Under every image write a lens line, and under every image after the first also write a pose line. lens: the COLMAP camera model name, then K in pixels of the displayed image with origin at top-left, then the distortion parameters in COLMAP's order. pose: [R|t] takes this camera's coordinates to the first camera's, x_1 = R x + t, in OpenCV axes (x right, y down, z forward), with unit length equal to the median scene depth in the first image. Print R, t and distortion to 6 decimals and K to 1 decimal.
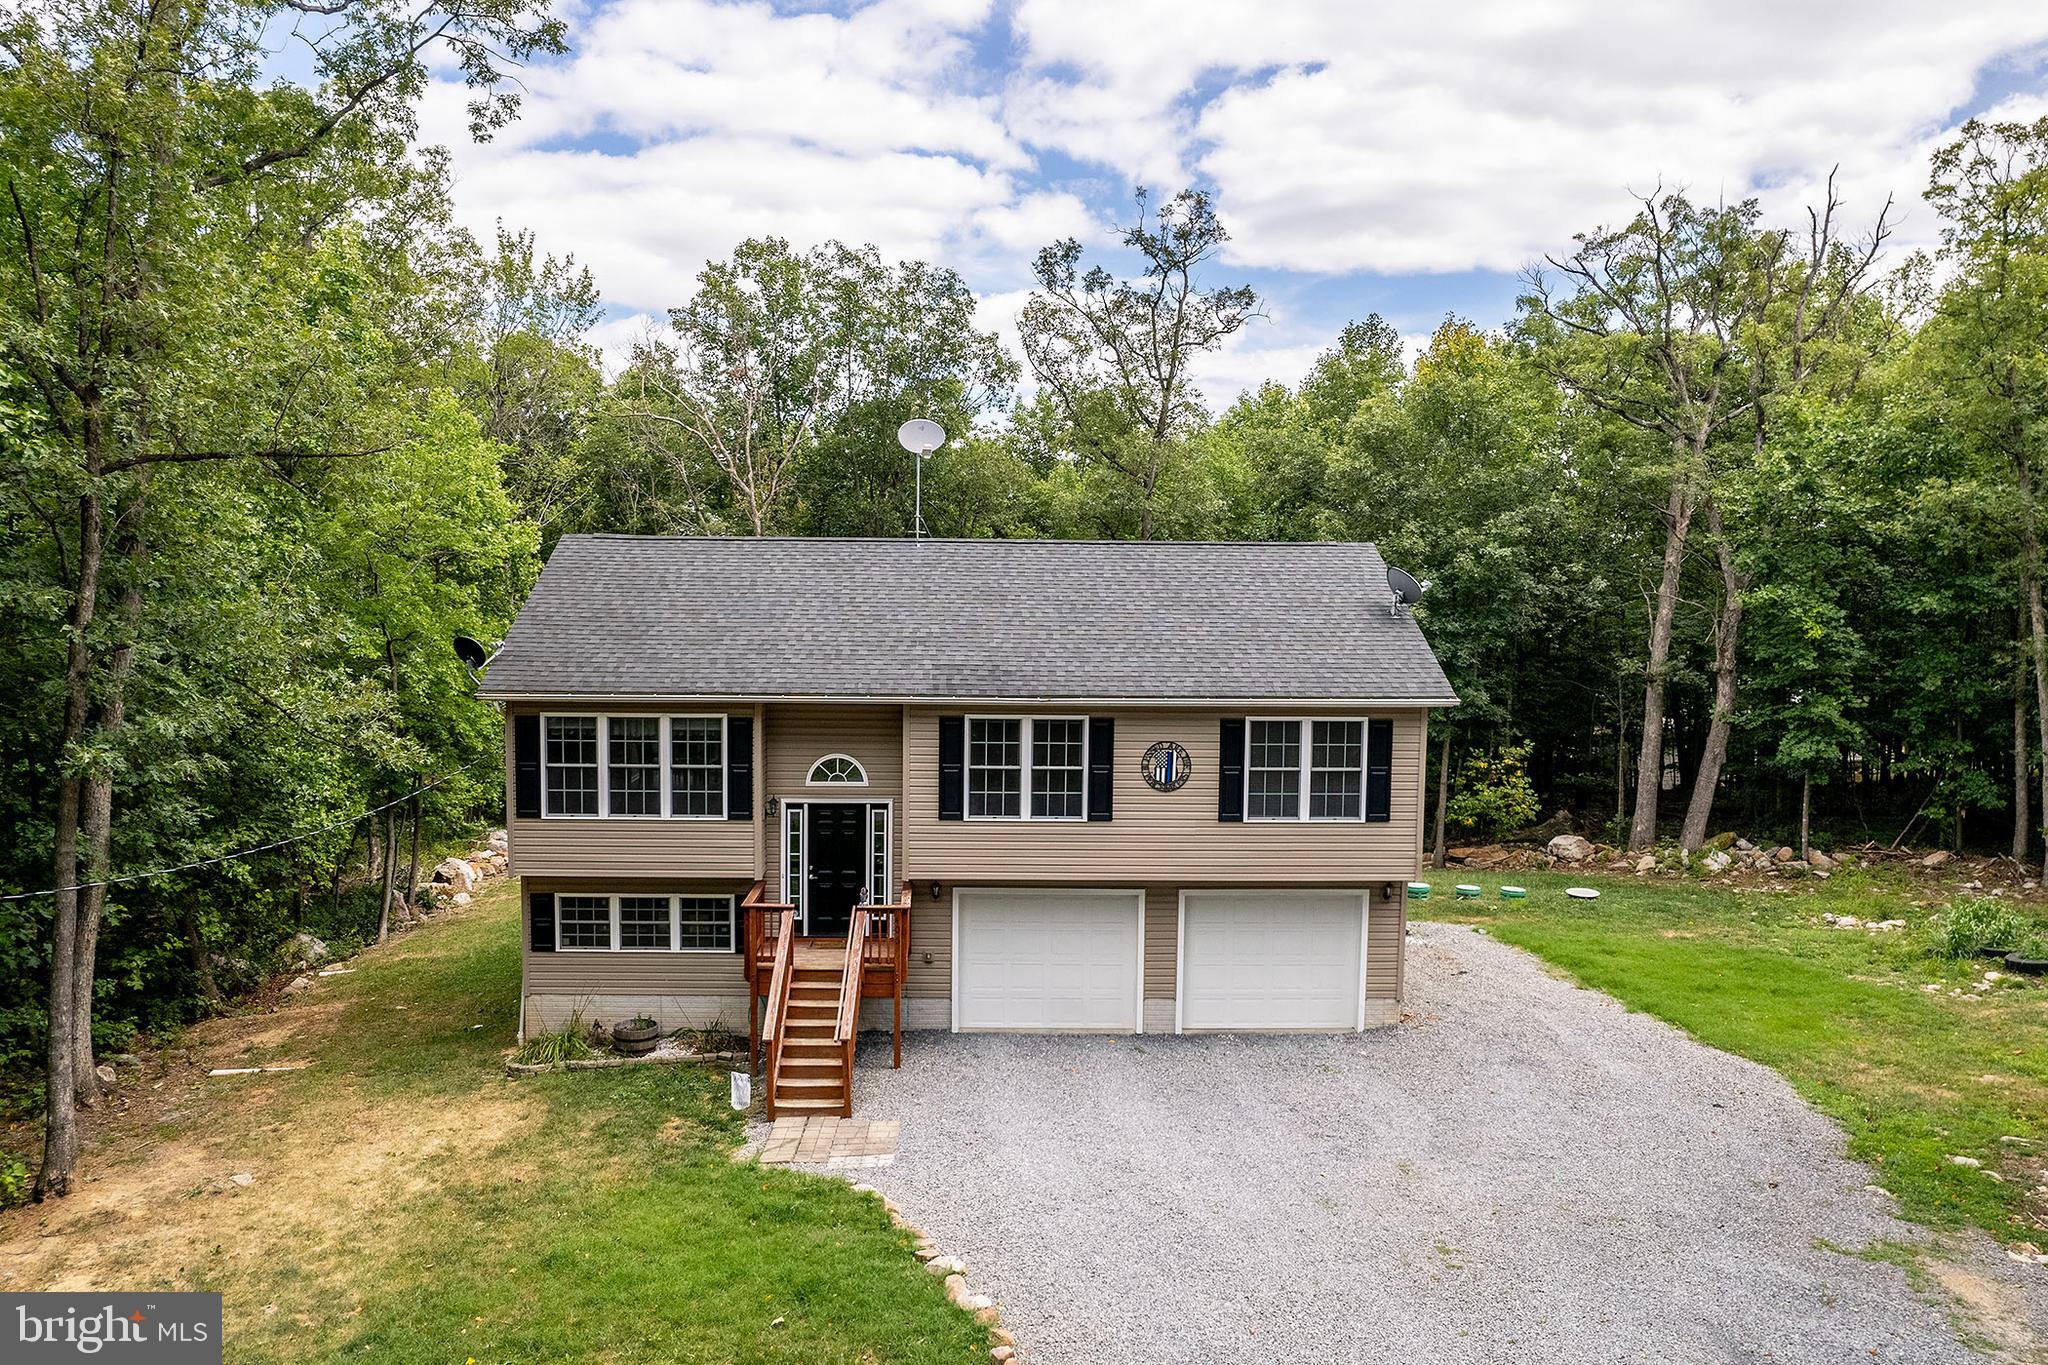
lens RADIAL K [[1482.1, 0, 1007.5], [0, 1482.1, 683.2], [0, 0, 1]] dist [-0.069292, 0.052336]
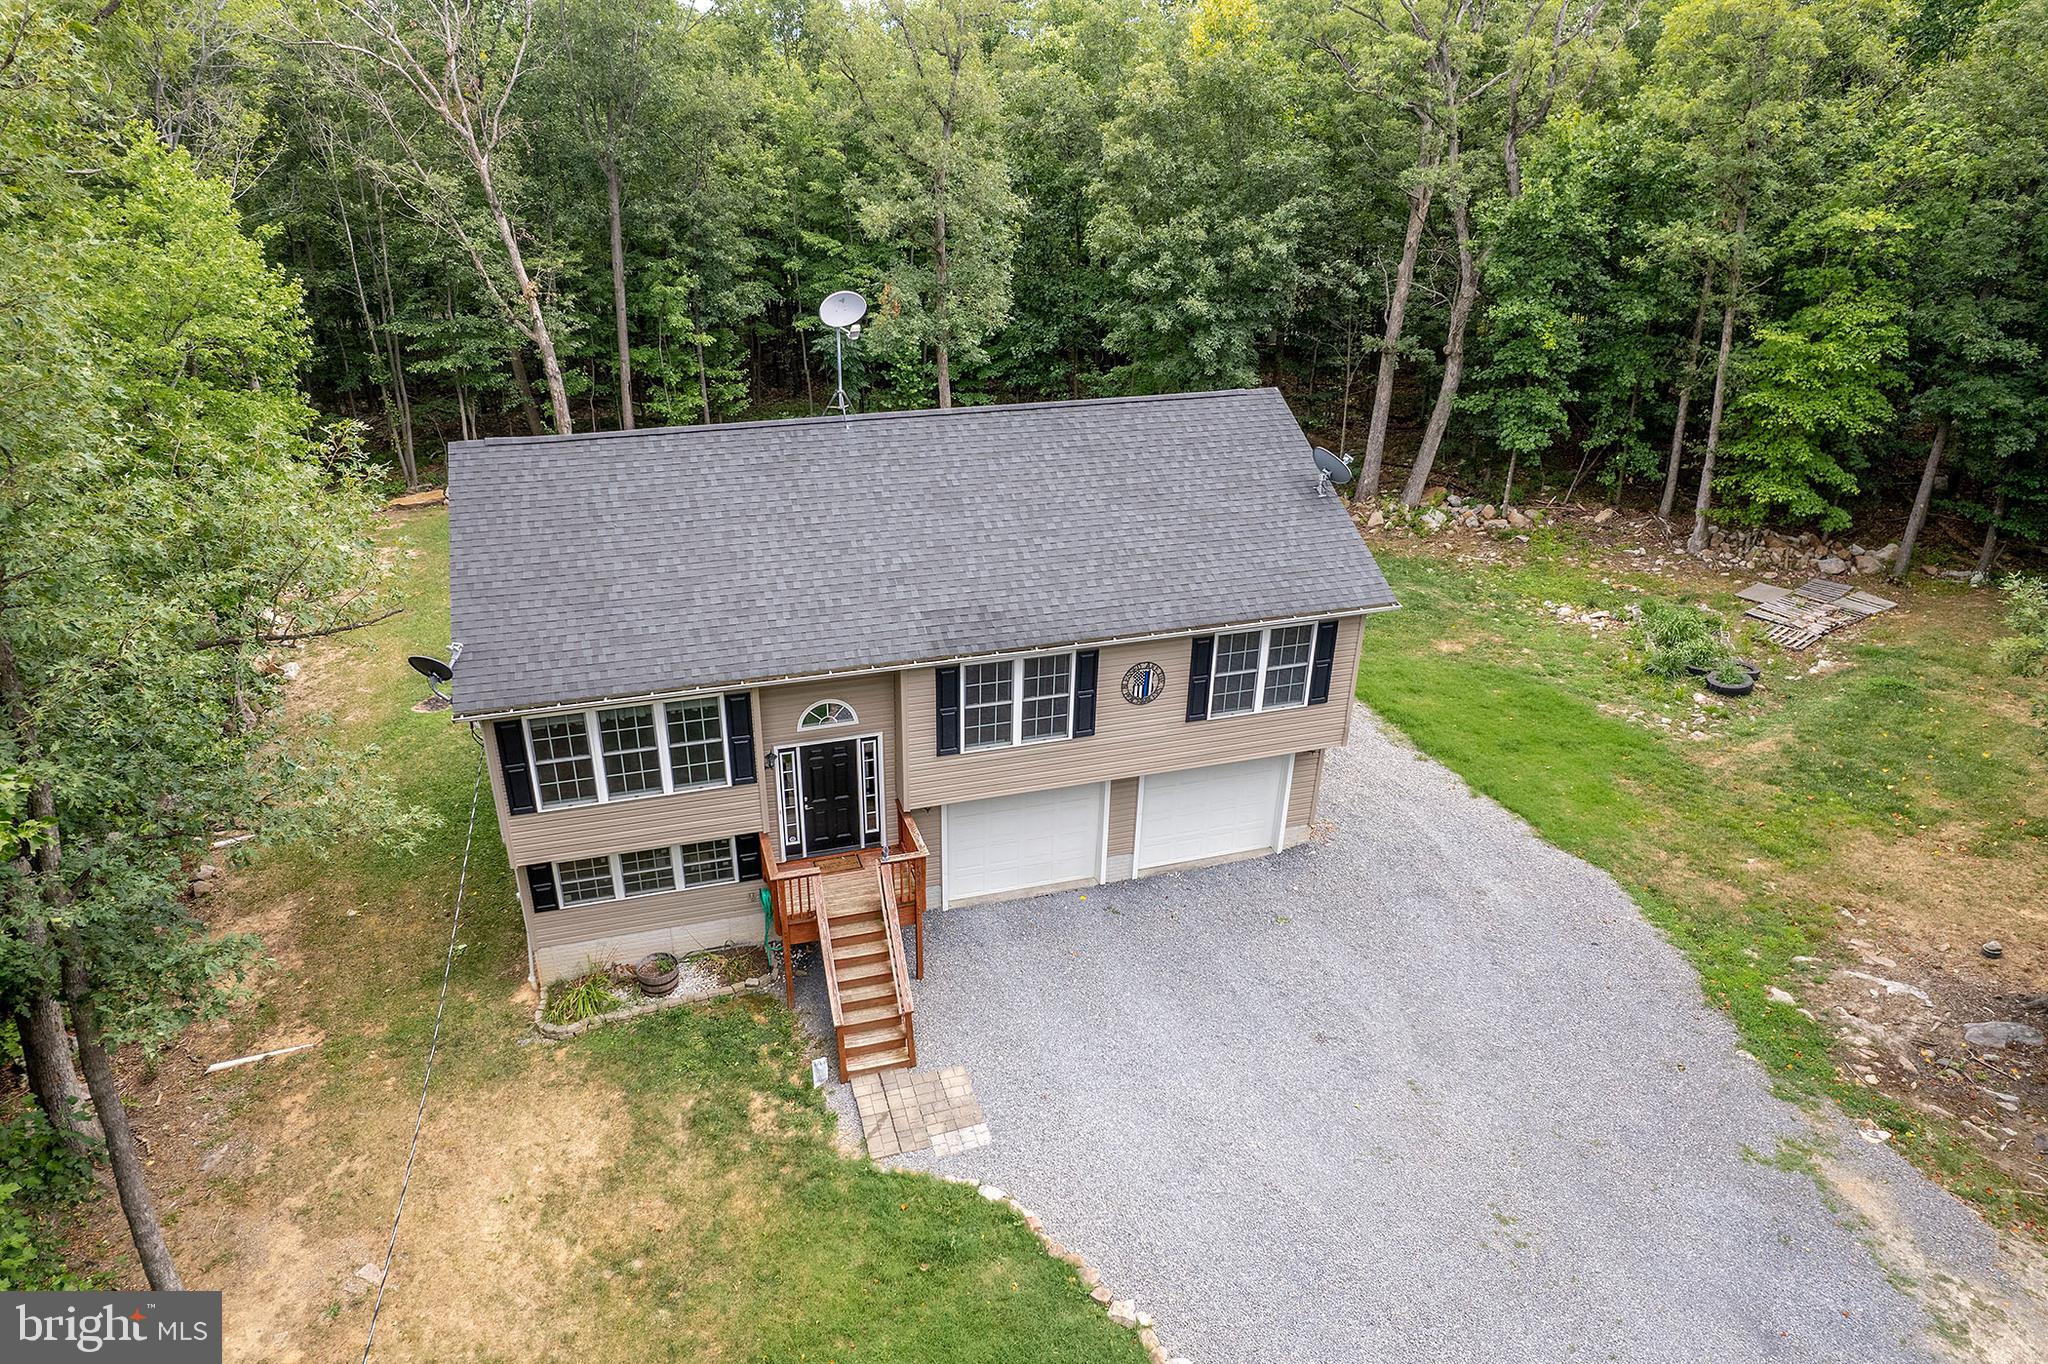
lens RADIAL K [[1309.8, 0, 1012.2], [0, 1309.8, 687.2], [0, 0, 1]] dist [-0.076145, 0.066513]
pose [[0.963223, -0.117721, 0.241542, -0.209670], [0.014122, 0.919858, 0.391997, -0.308656], [-0.268331, -0.374170, 0.887691, 0.187468]]
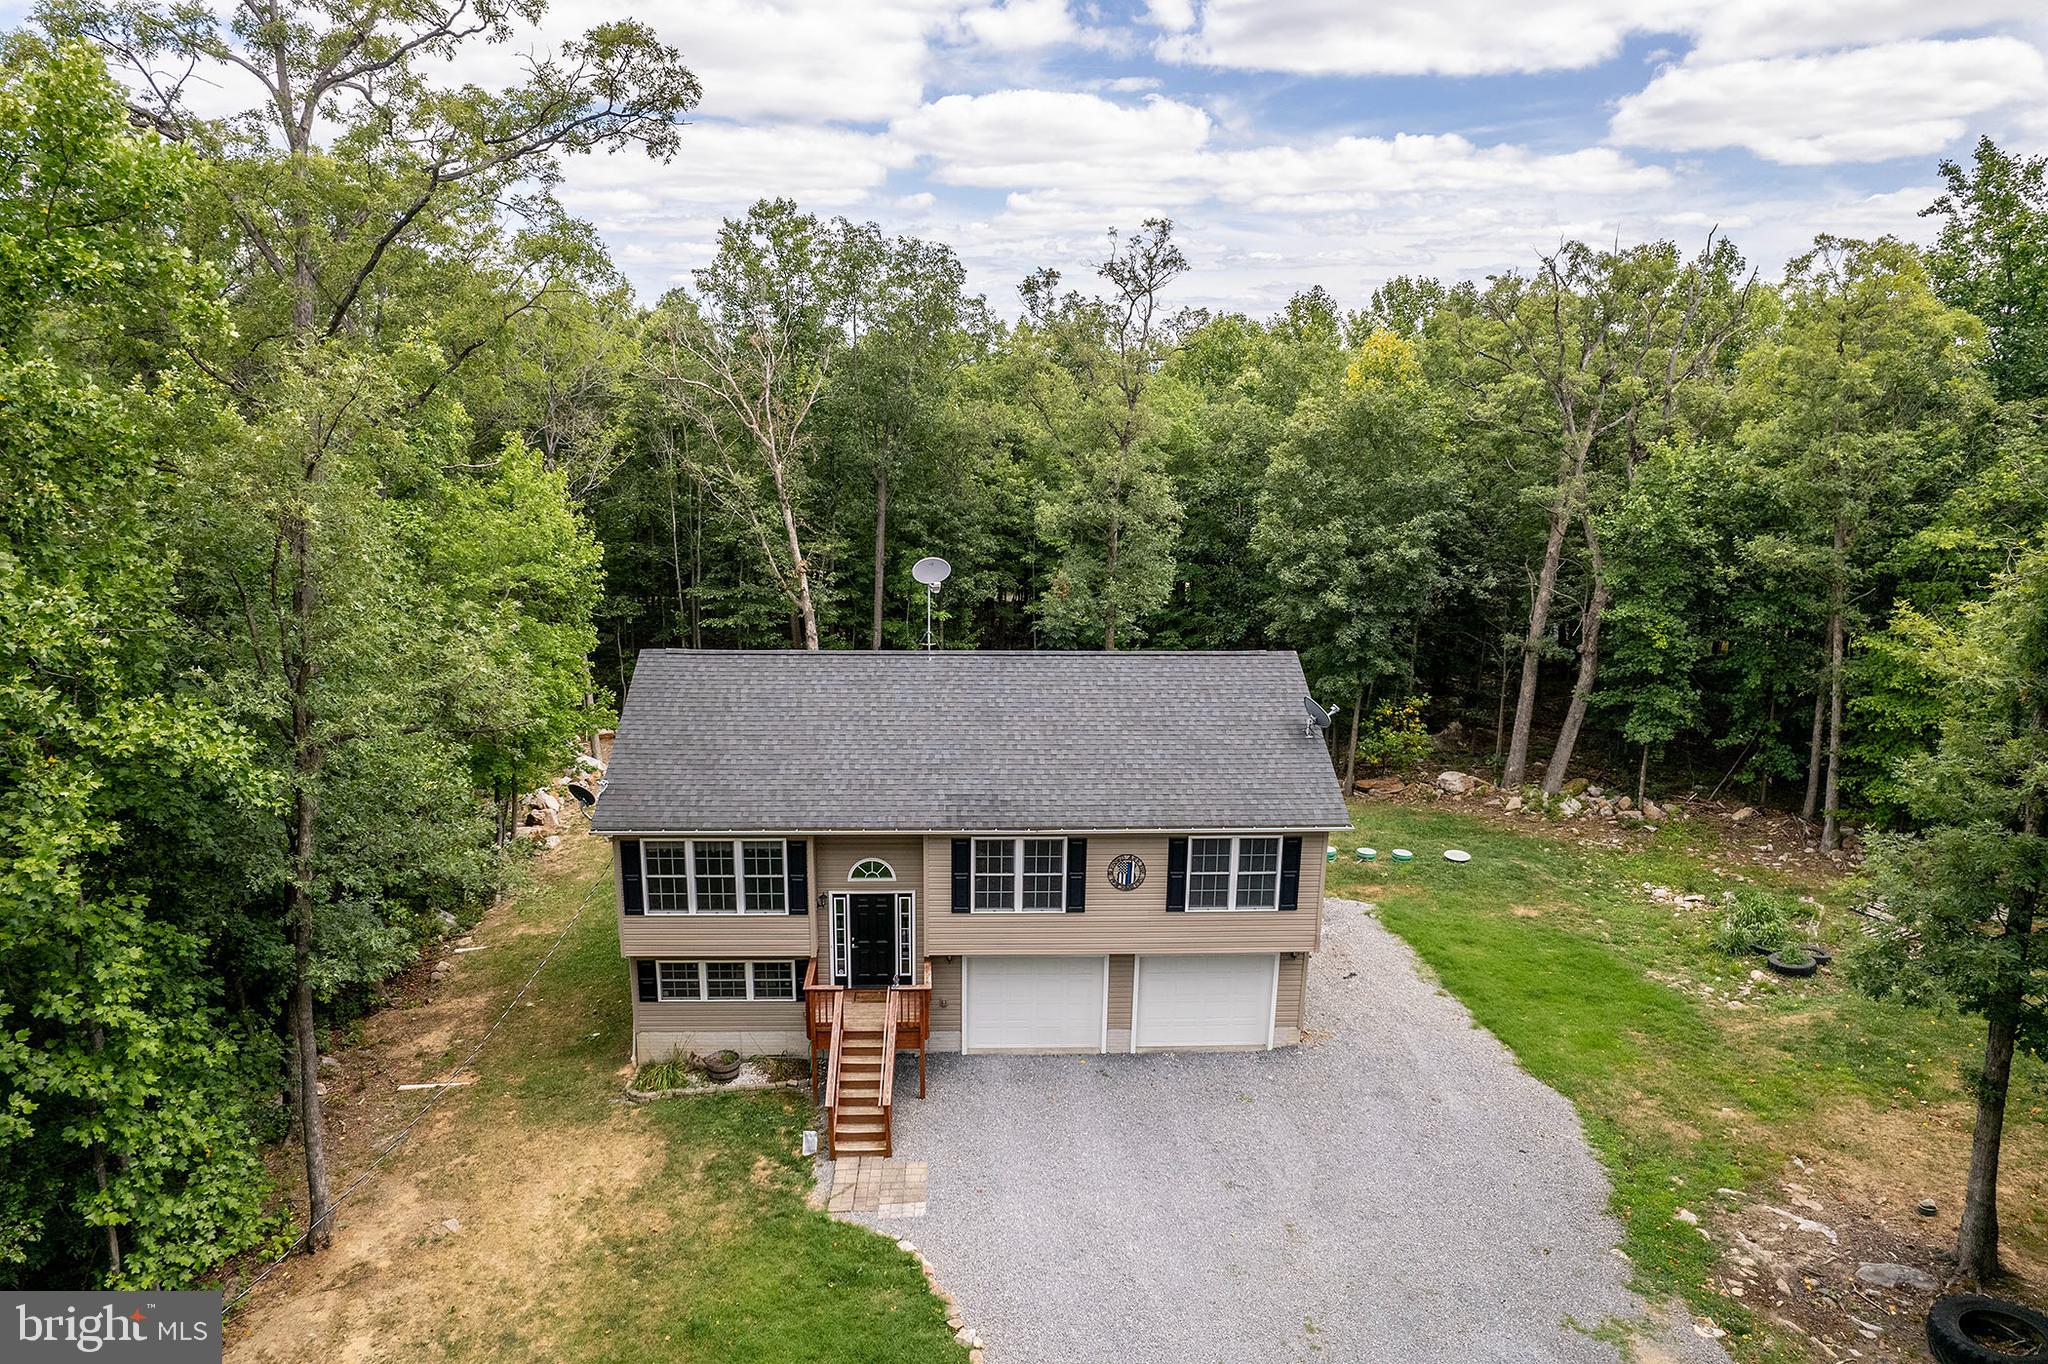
lens RADIAL K [[1309.8, 0, 1012.2], [0, 1309.8, 687.2], [0, 0, 1]] dist [-0.076145, 0.066513]
pose [[0.999823, -0.002630, 0.018642, -0.013770], [-0.000571, 0.985507, 0.169635, -0.295408], [-0.018818, -0.169615, 0.985331, -0.098387]]
